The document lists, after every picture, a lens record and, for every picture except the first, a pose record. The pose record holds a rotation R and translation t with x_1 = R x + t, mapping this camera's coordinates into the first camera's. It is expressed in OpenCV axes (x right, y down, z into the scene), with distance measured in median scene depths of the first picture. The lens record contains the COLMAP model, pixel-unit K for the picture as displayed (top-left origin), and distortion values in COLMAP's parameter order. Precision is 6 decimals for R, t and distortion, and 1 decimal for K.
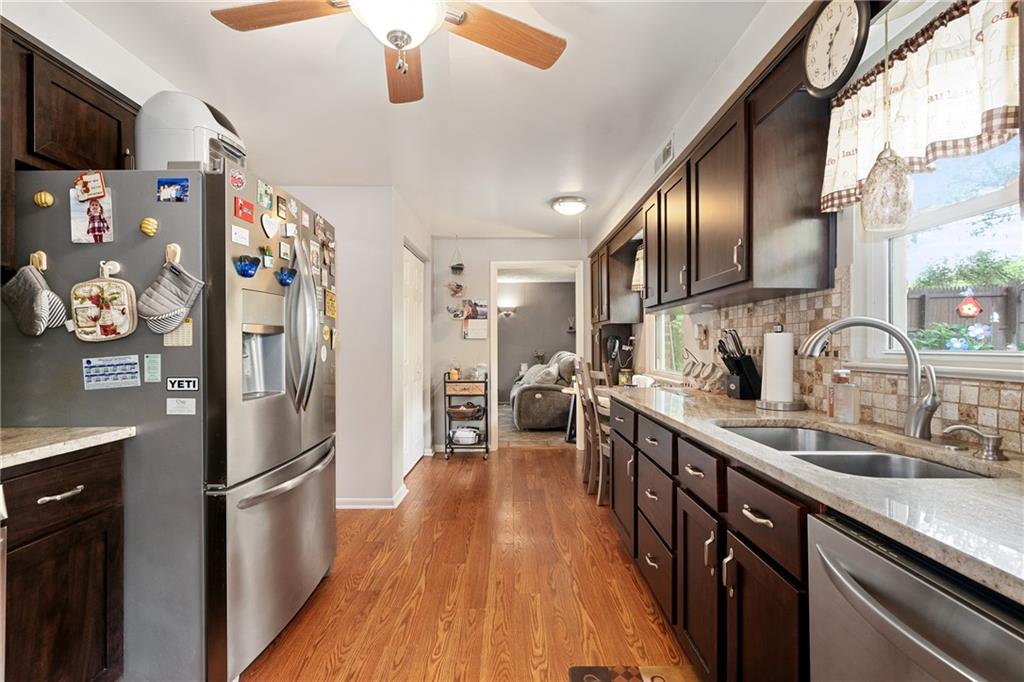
lens RADIAL K [[467.5, 0, 508.4], [0, 467.5, 340.4], [0, 0, 1]] dist [-0.002070, -0.000202]
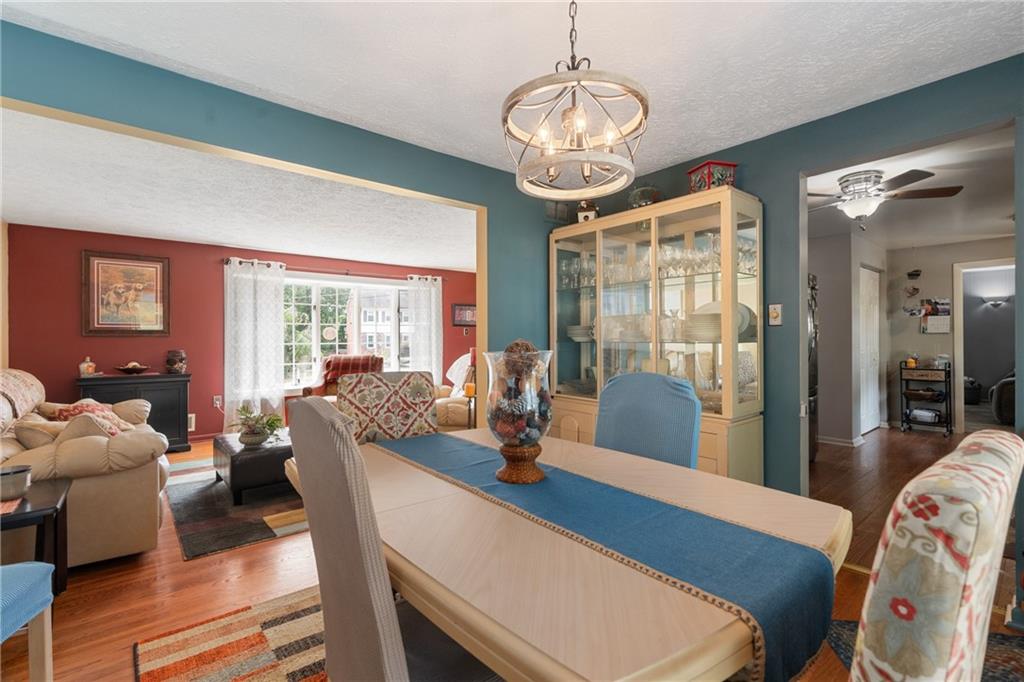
lens RADIAL K [[467.5, 0, 508.4], [0, 467.5, 340.4], [0, 0, 1]] dist [-0.002070, -0.000202]
pose [[0.654592, -0.002640, -0.755978, 0.111934], [0.011870, 0.999907, 0.006787, -0.005483], [0.755889, -0.013416, 0.654562, -0.560601]]
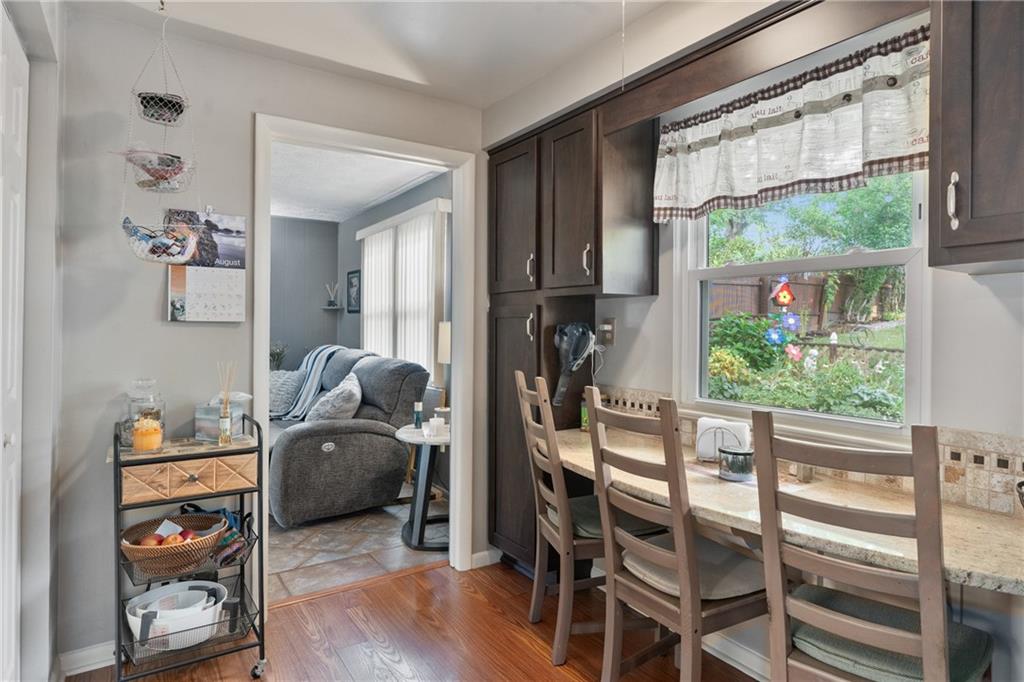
lens RADIAL K [[578.5, 0, 513.4], [0, 578.5, 328.7], [0, 0, 1]] dist [-0.003999, -0.001650]
pose [[0.832295, 0.008827, 0.554263, -0.125366], [-0.014387, 0.999880, 0.005680, -0.004871], [-0.554146, -0.012702, 0.832322, 0.524727]]
